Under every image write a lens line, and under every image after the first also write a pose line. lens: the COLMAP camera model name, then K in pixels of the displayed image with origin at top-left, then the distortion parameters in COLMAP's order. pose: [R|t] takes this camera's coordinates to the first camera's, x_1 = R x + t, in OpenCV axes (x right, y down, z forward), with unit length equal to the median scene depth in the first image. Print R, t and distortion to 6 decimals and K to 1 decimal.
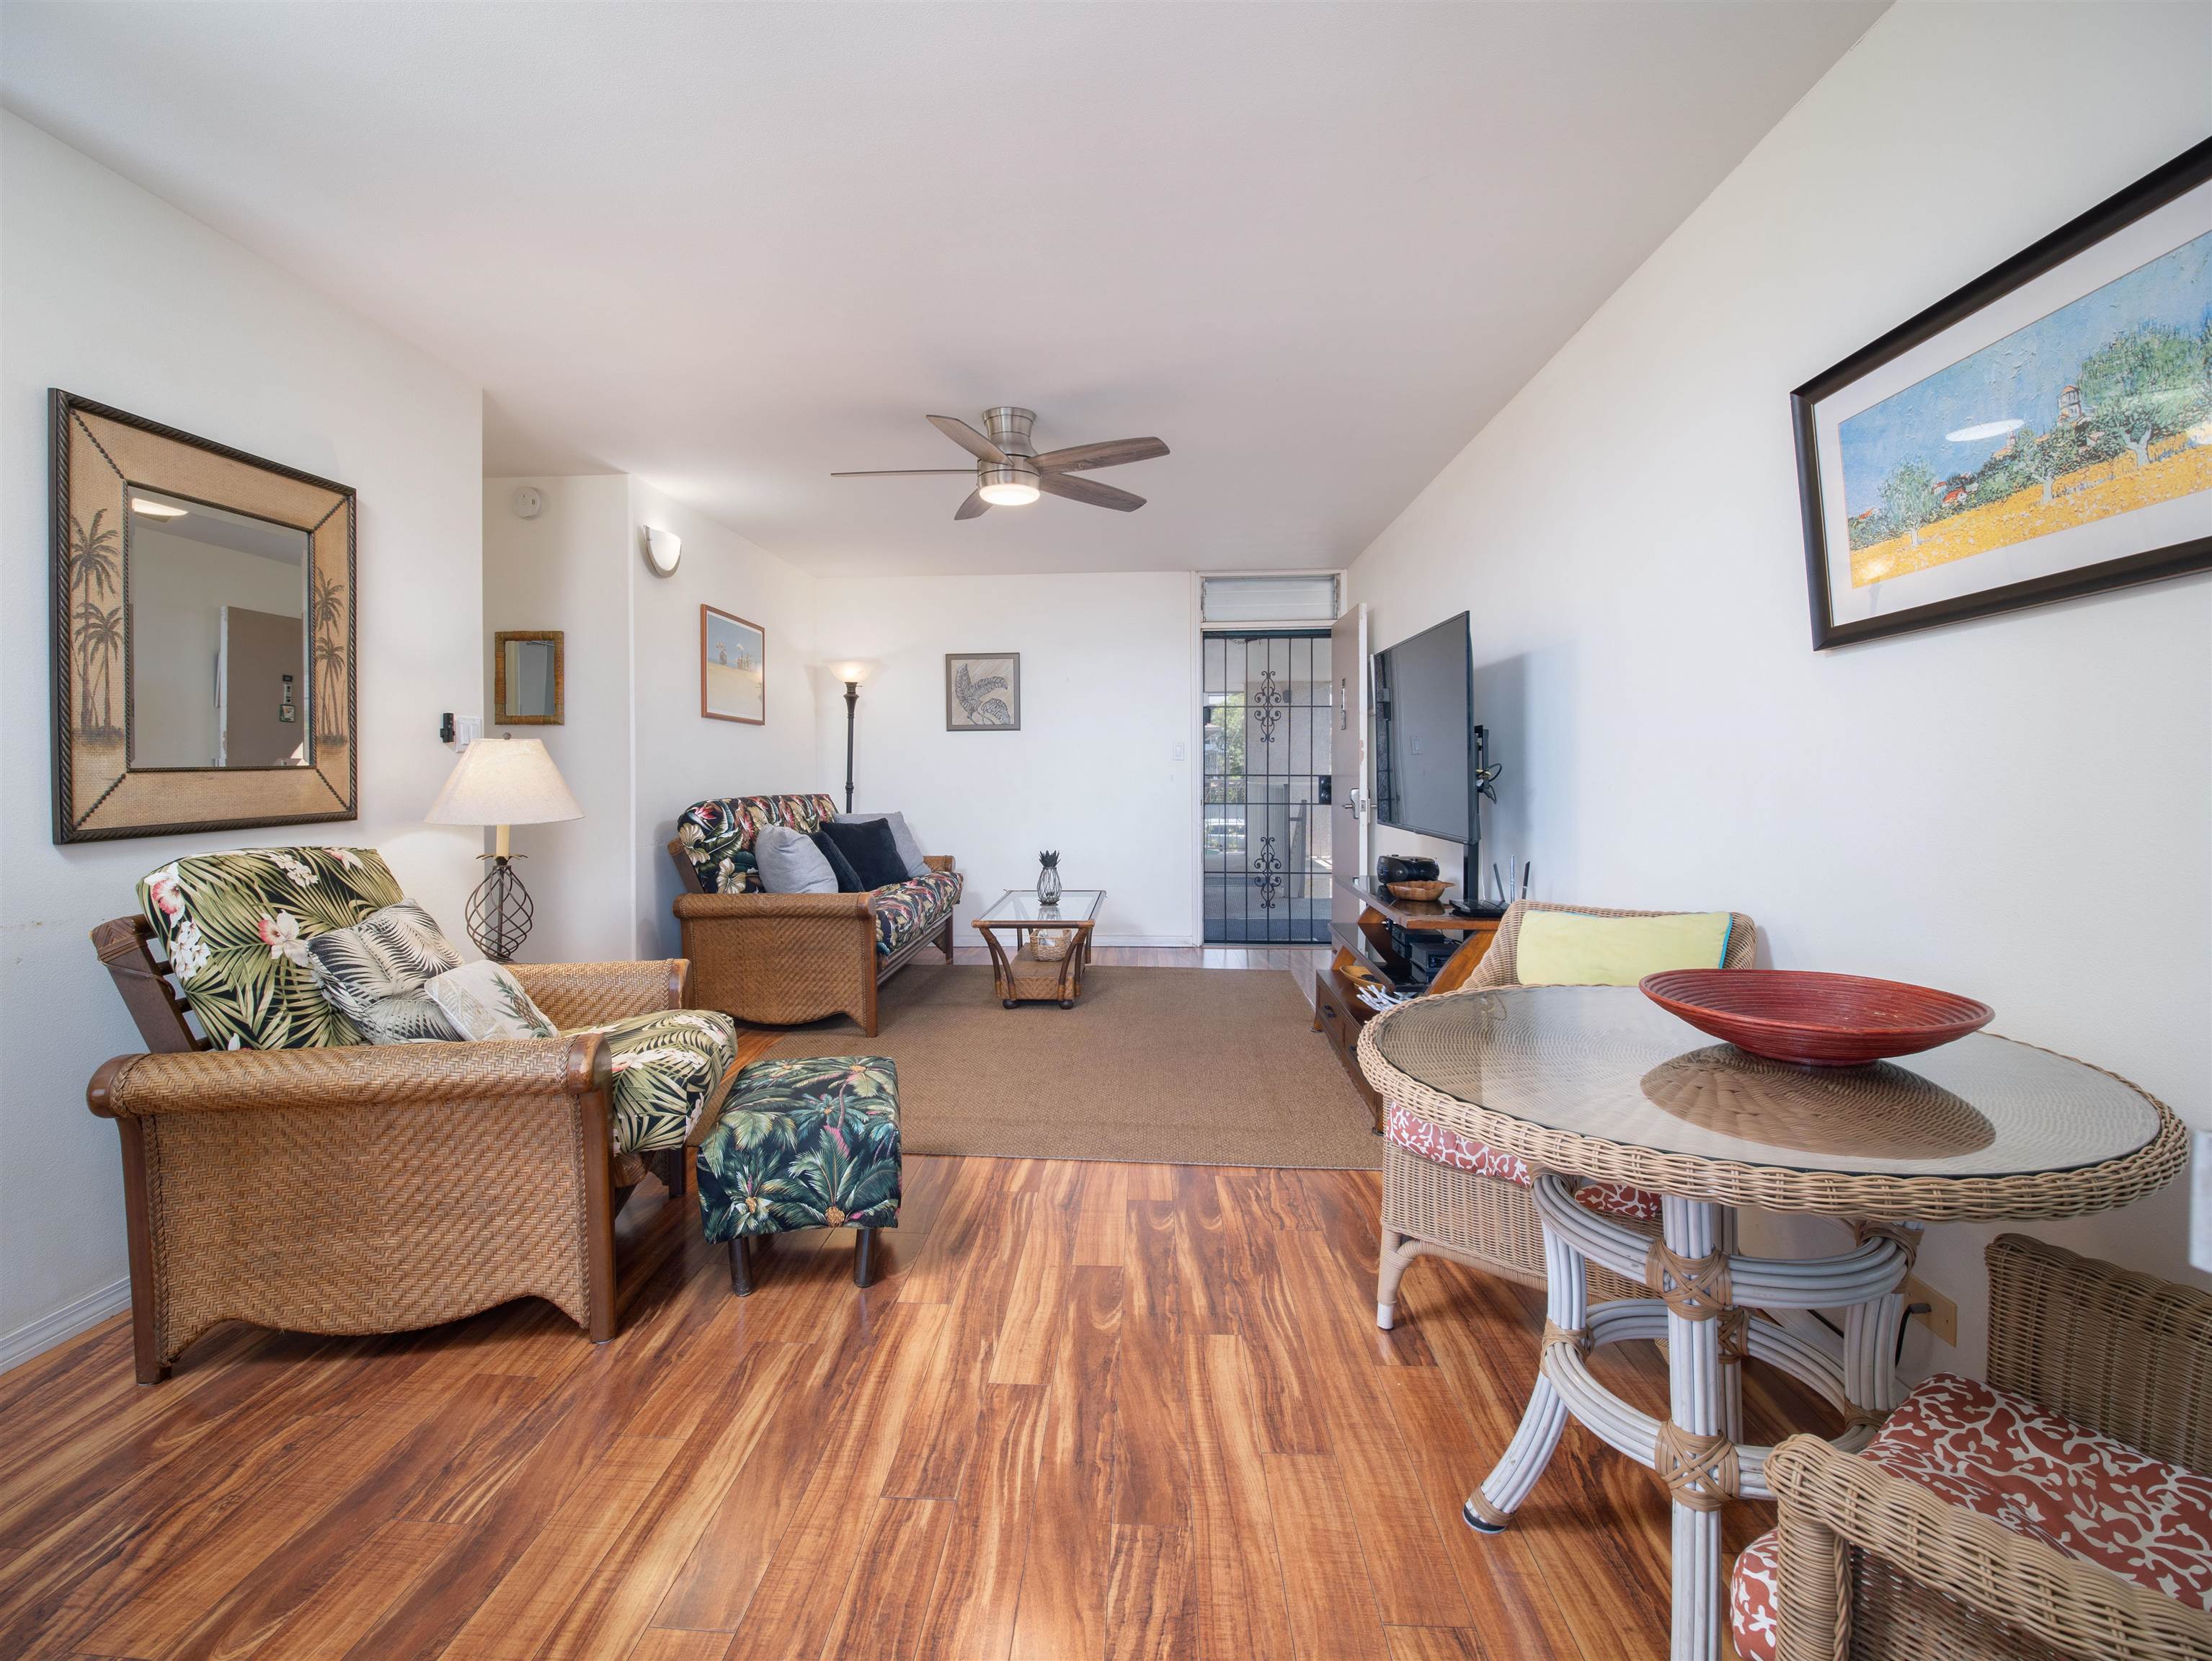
lens RADIAL K [[1012.1, 0, 1106.0], [0, 1012.1, 830.5], [0, 0, 1]] dist [-0.014074, 0.000307]
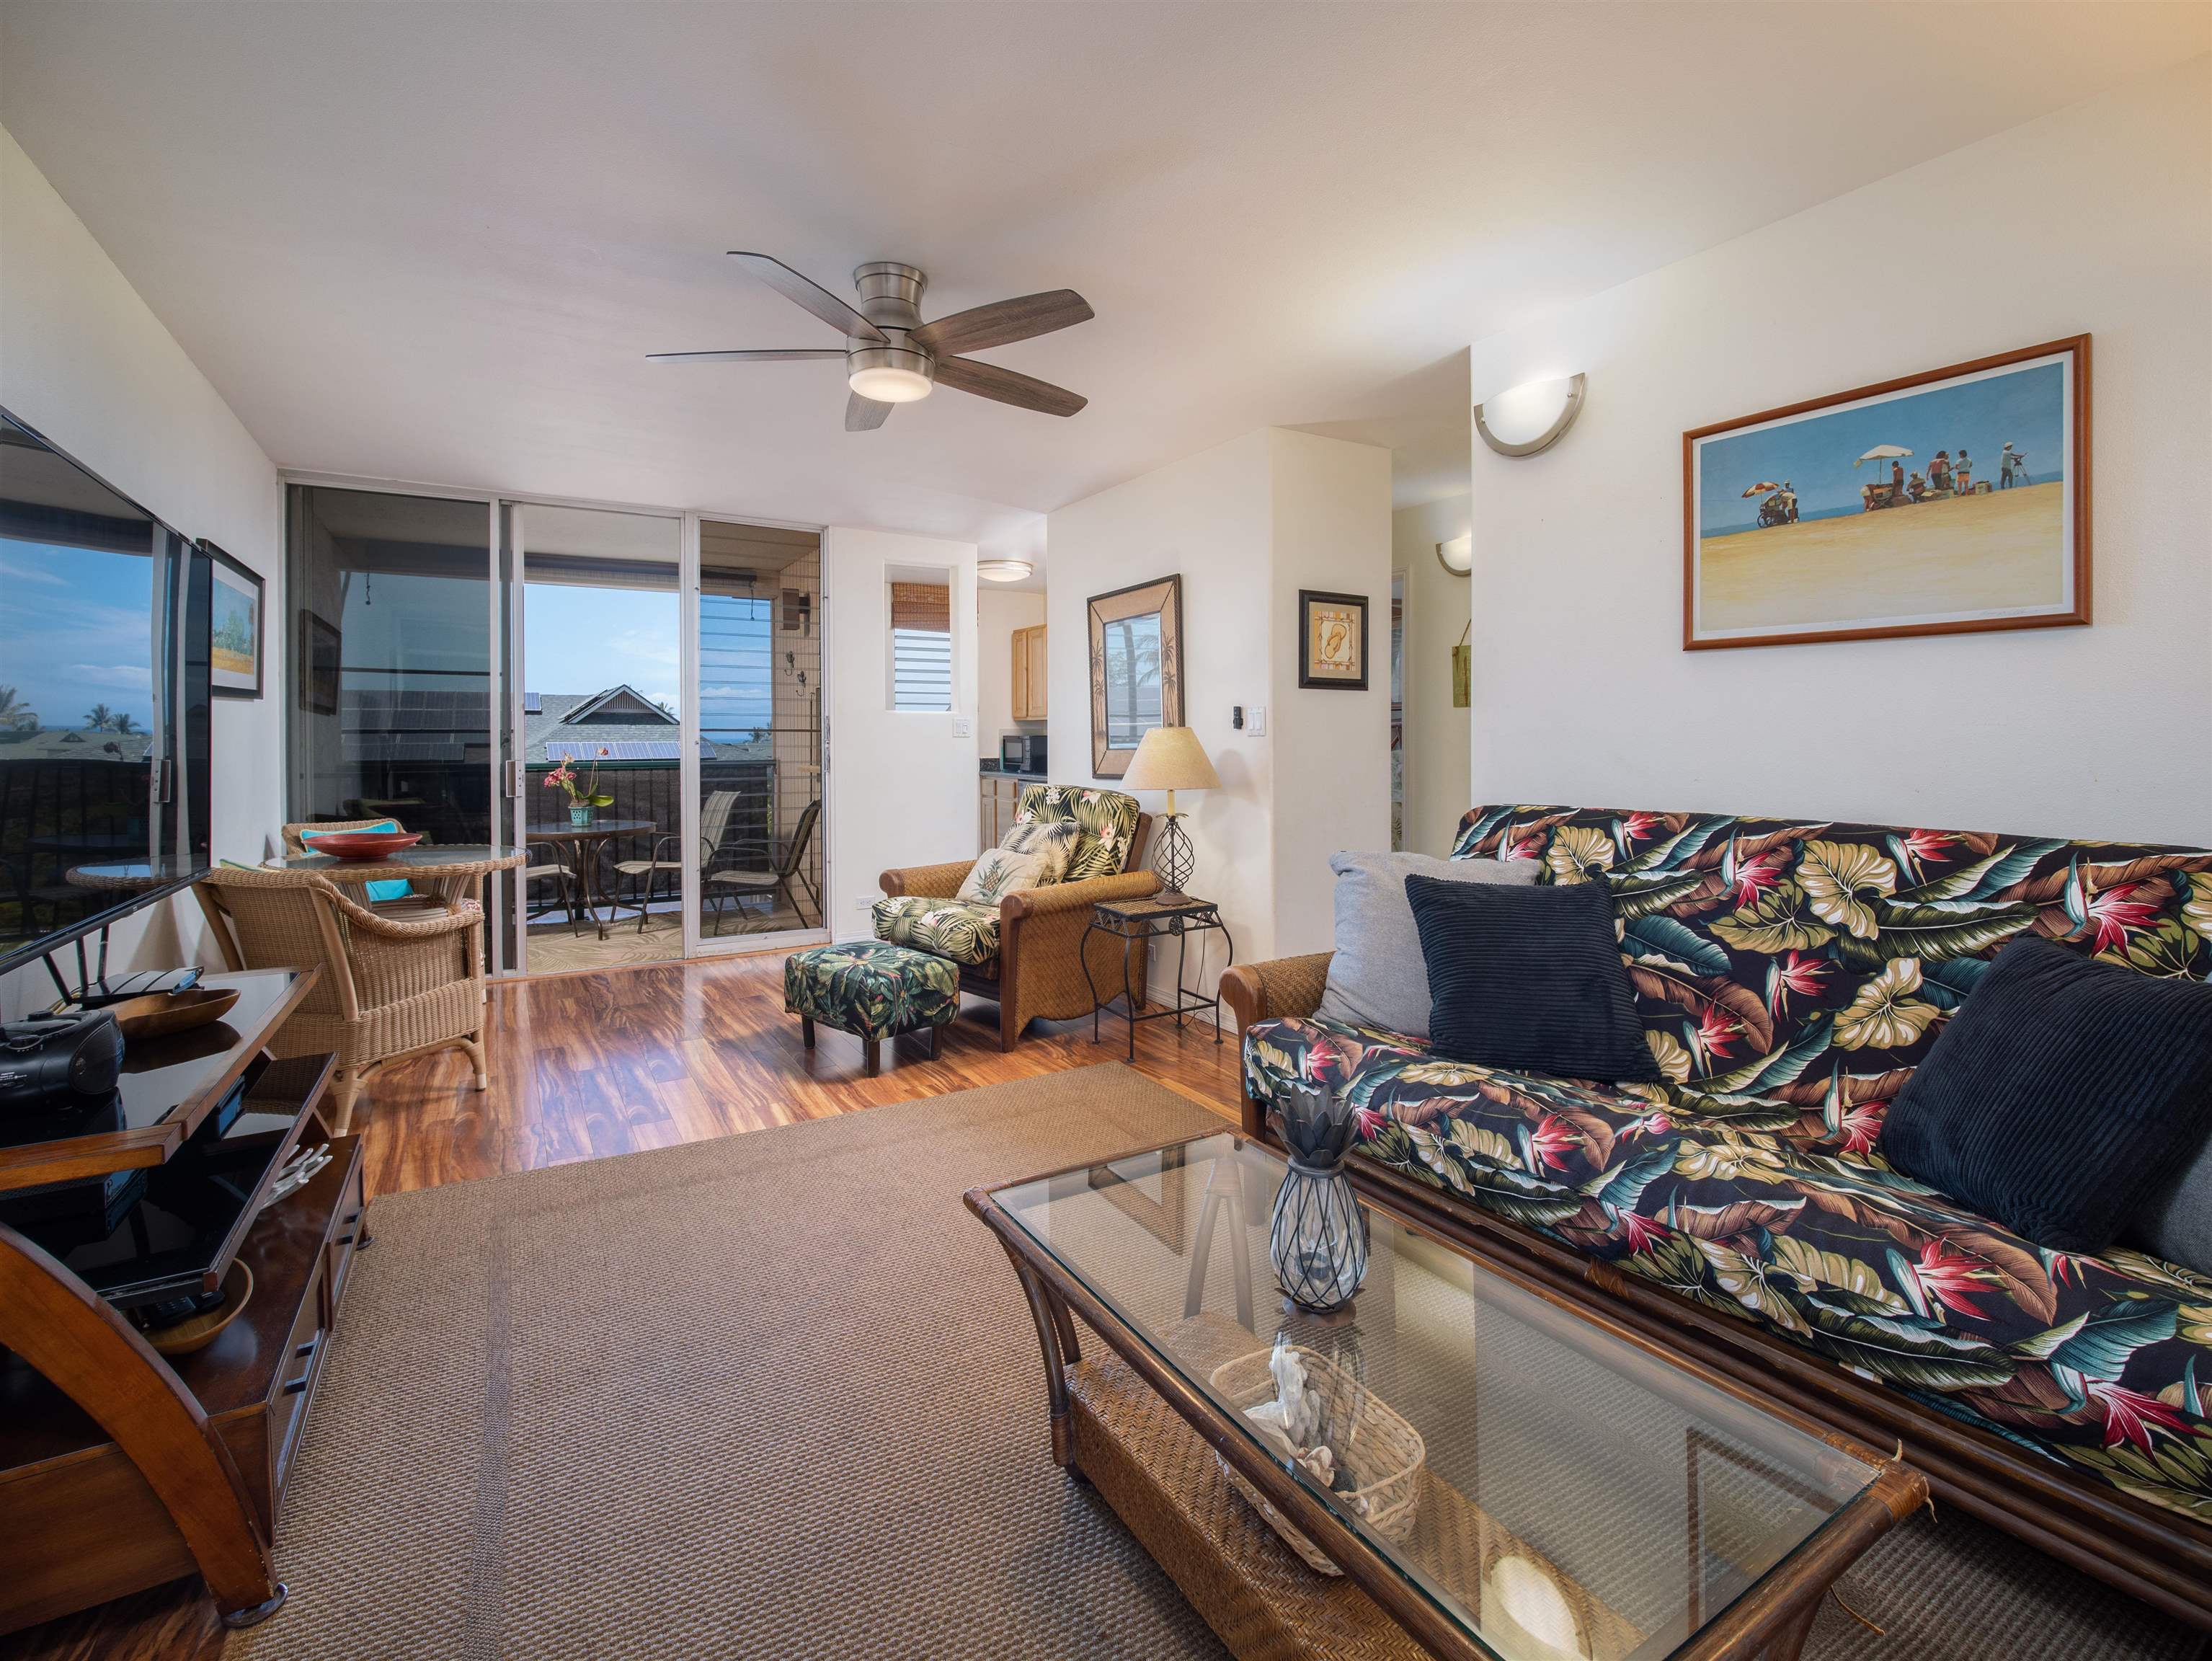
lens RADIAL K [[1012.1, 0, 1106.0], [0, 1012.1, 830.5], [0, 0, 1]] dist [-0.014074, 0.000307]
pose [[-0.826620, 0.065881, -0.558892, 0.224022], [-0.012642, 0.990700, 0.135479, -0.137703], [0.562619, 0.119055, -0.818099, 2.060952]]
